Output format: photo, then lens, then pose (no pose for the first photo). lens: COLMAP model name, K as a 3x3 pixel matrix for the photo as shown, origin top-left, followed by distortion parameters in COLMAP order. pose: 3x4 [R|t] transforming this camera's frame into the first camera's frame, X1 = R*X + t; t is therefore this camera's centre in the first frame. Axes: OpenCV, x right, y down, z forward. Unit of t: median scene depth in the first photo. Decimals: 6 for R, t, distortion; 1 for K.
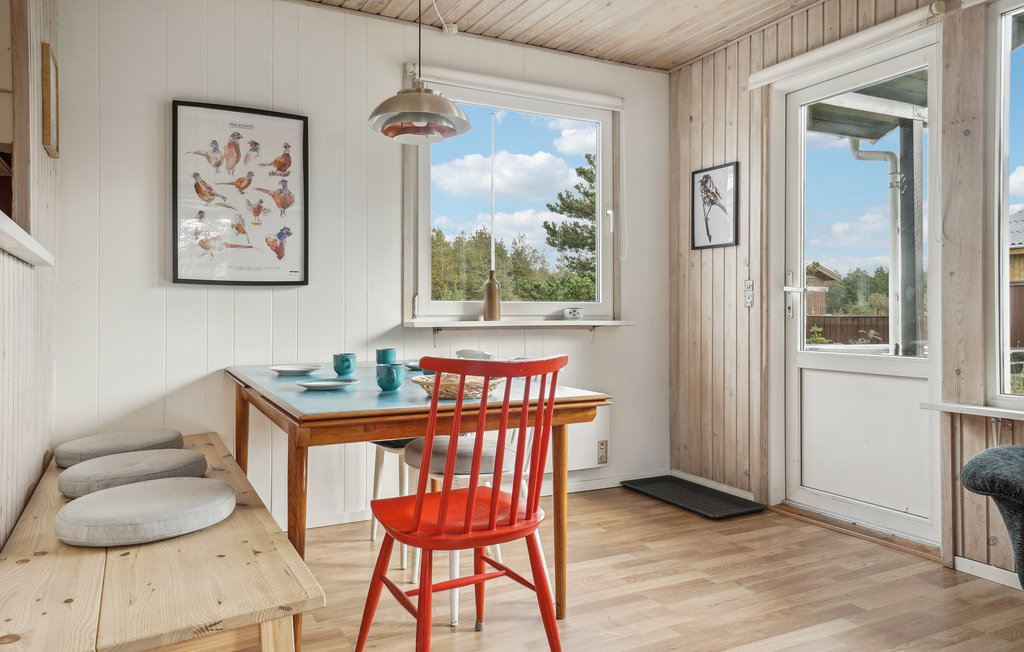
lens RADIAL K [[721.0, 0, 515.1], [0, 721.0, 308.6], [0, 0, 1]] dist [0.022751, -0.000591]
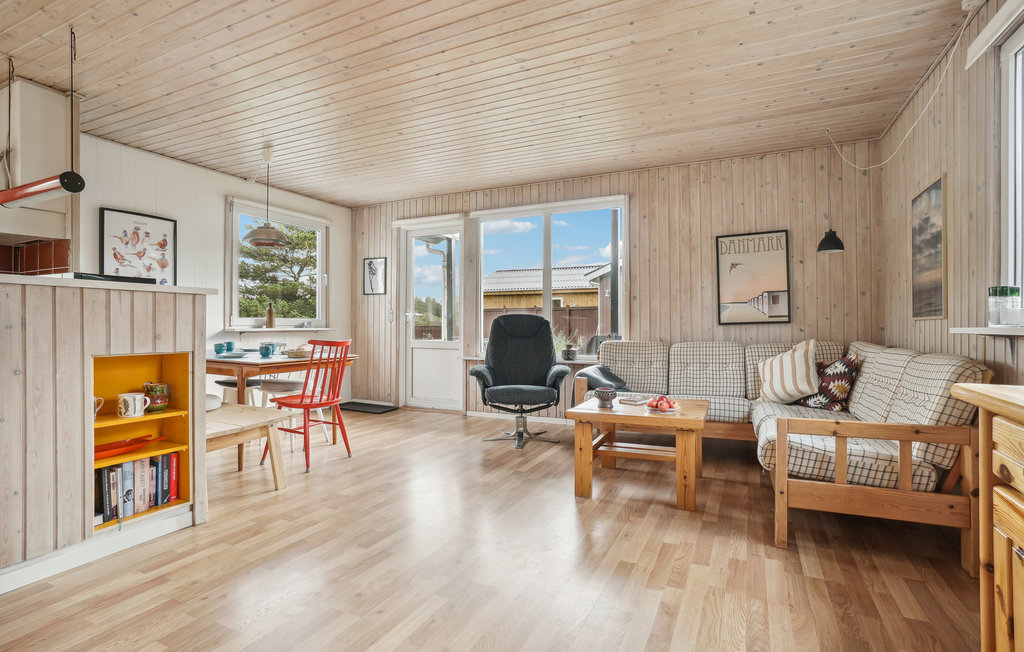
lens RADIAL K [[512.4, 0, 512.5], [0, 512.4, 323.8], [0, 0, 1]] dist [-0.025729, -0.000014]
pose [[0.805960, 0.003294, 0.591960, -0.333568], [-0.006491, 0.999974, 0.003273, -0.003916], [-0.591934, -0.006480, 0.805960, -0.547269]]
